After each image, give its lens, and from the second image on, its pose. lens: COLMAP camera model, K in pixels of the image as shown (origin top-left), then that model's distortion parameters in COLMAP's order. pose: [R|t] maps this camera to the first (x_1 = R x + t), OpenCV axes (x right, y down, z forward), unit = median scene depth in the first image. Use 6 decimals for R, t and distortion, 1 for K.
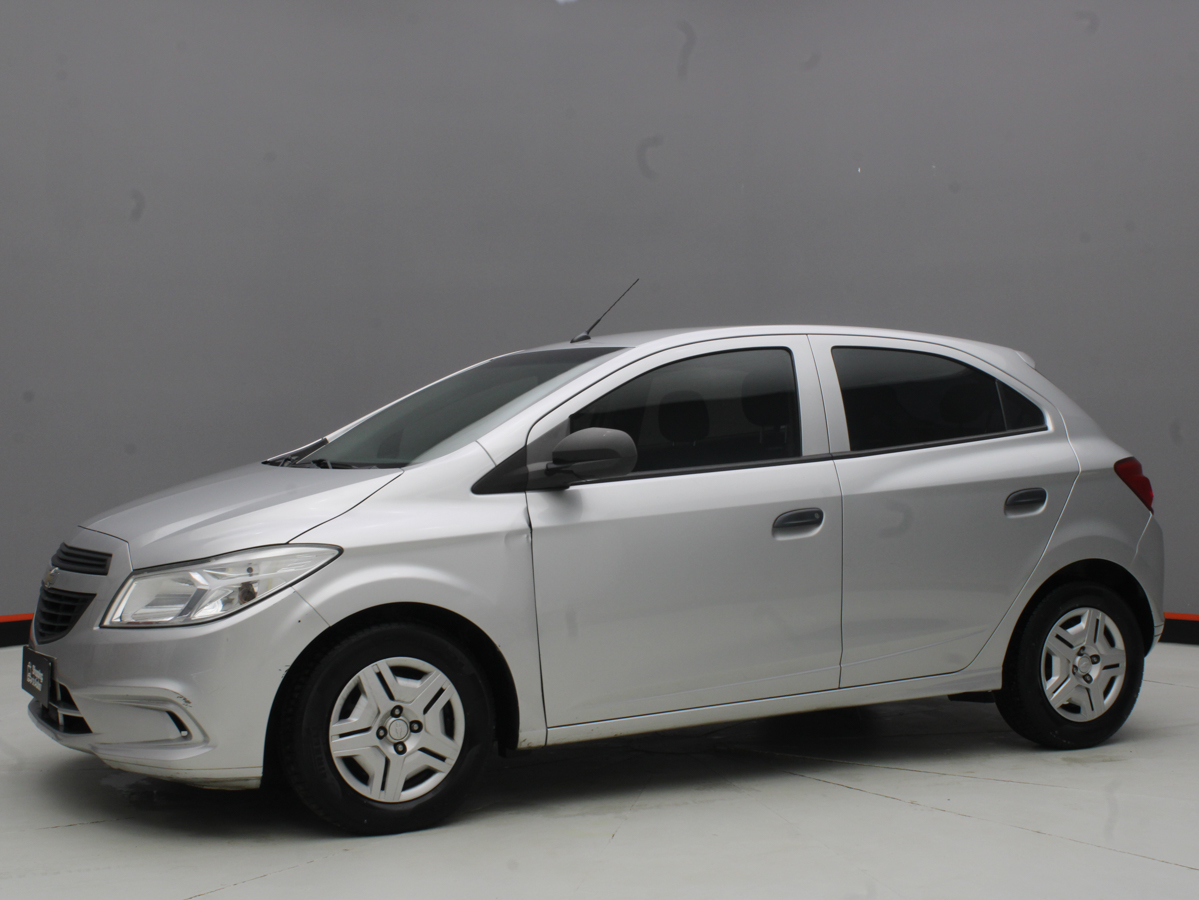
lens RADIAL K [[1641.6, 0, 597.0], [0, 1641.6, 453.0], [0, 0, 1]] dist [-0.071271, 0.000000]
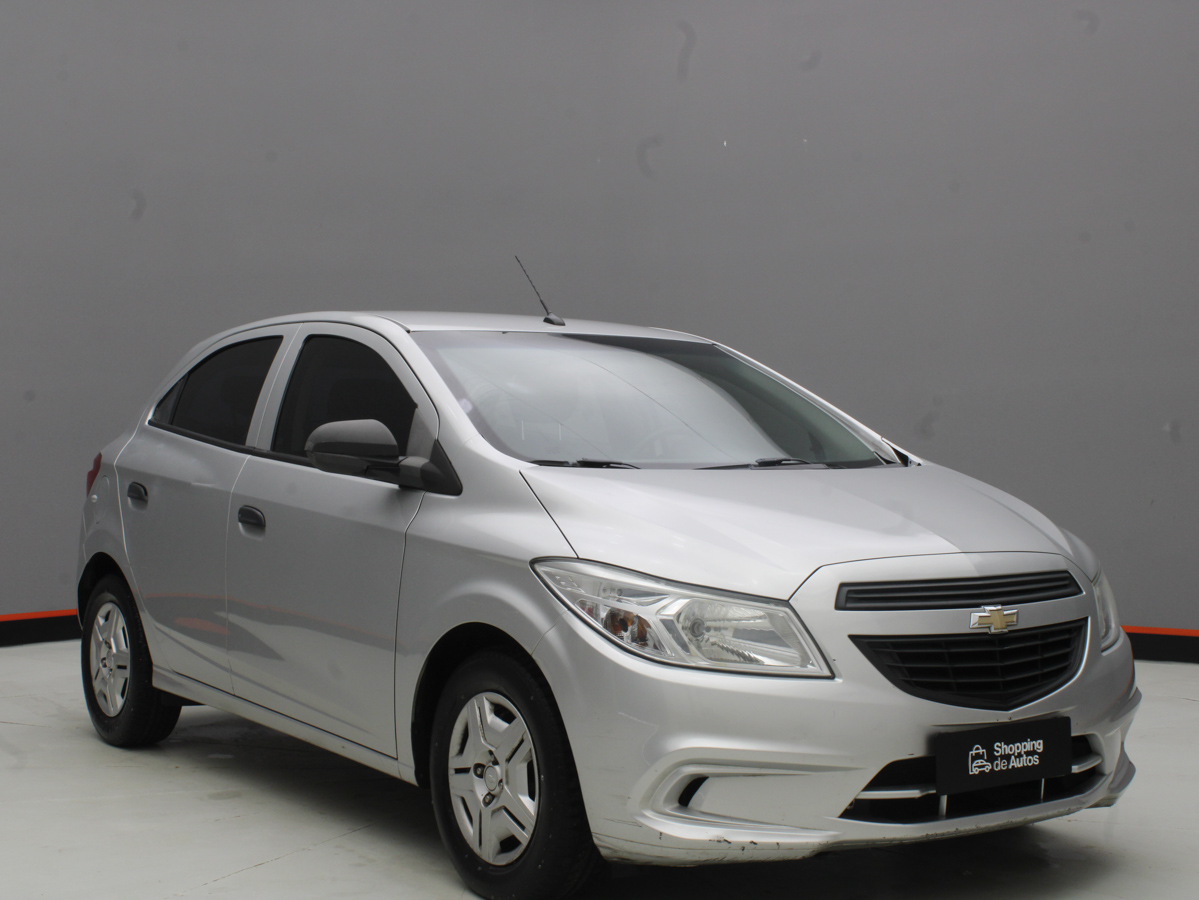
lens RADIAL K [[1808.9, 0, 604.9], [0, 1808.9, 448.4], [0, 0, 1]] dist [0.011878, 0.000000]
pose [[-0.122664, -0.009959, 0.992398, -1.173974], [0.008045, 0.999907, 0.011029, -0.013531], [-0.992416, 0.009336, -0.122573, 1.316872]]
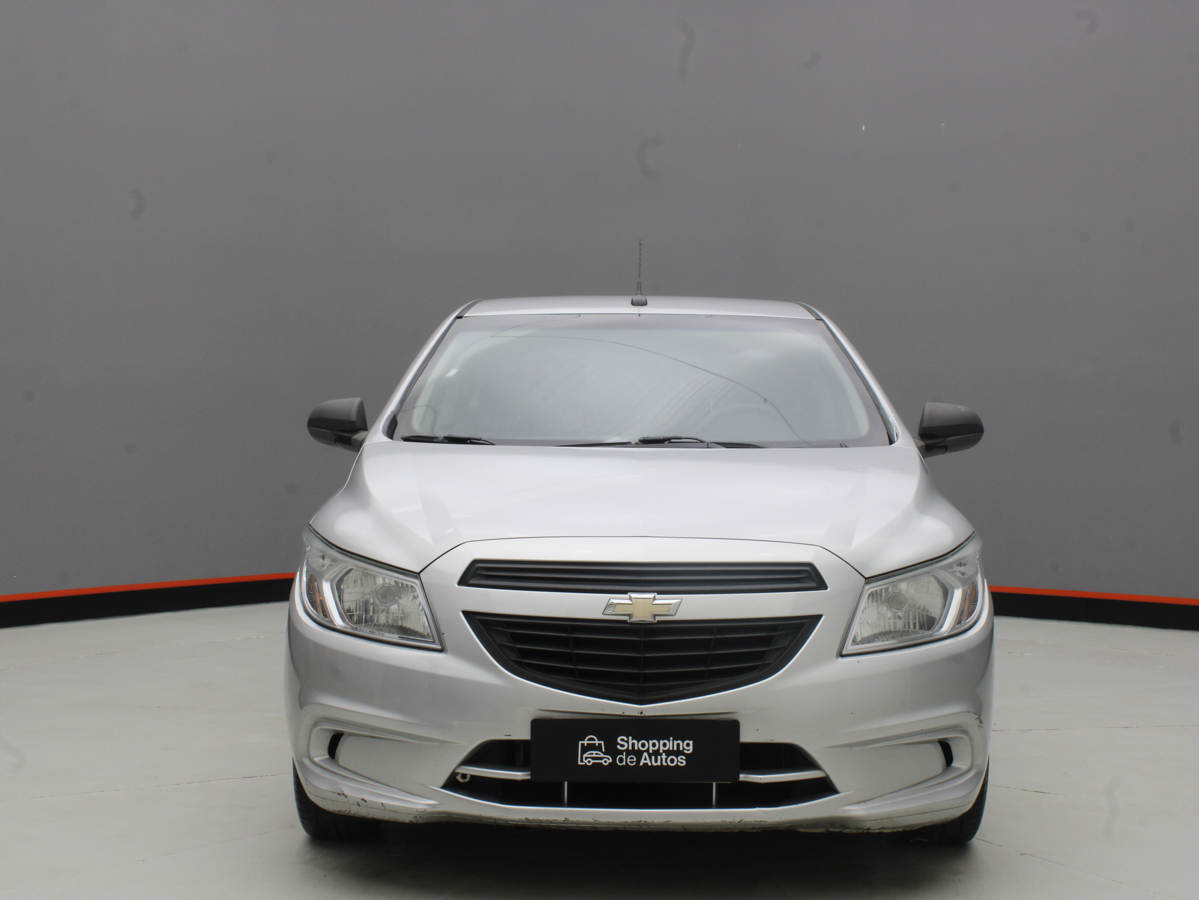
lens RADIAL K [[1749.4, 0, 593.3], [0, 1749.4, 446.9], [0, 0, 1]] dist [-0.048162, 0.000000]
pose [[0.490408, -0.016344, 0.871340, -1.039563], [0.003353, 0.999852, 0.016867, -0.007041], [-0.871487, -0.005350, 0.490390, 0.663457]]
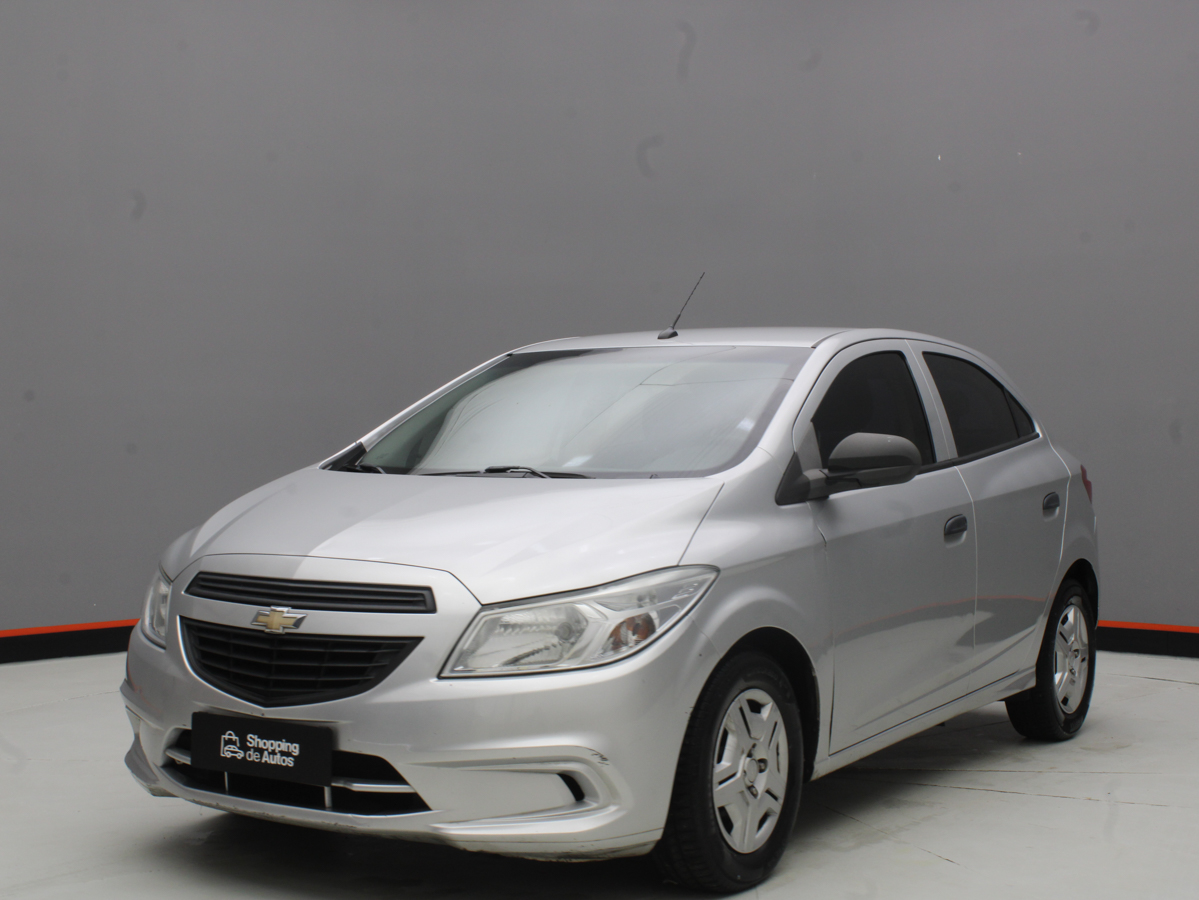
lens RADIAL K [[1749.4, 0, 594.1], [0, 1749.4, 447.2], [0, 0, 1]] dist [-0.048162, 0.000000]
pose [[0.875283, 0.002180, 0.483606, -0.626560], [-0.000734, 0.999995, -0.003180, -0.004263], [-0.483610, 0.002428, 0.875280, 0.197433]]
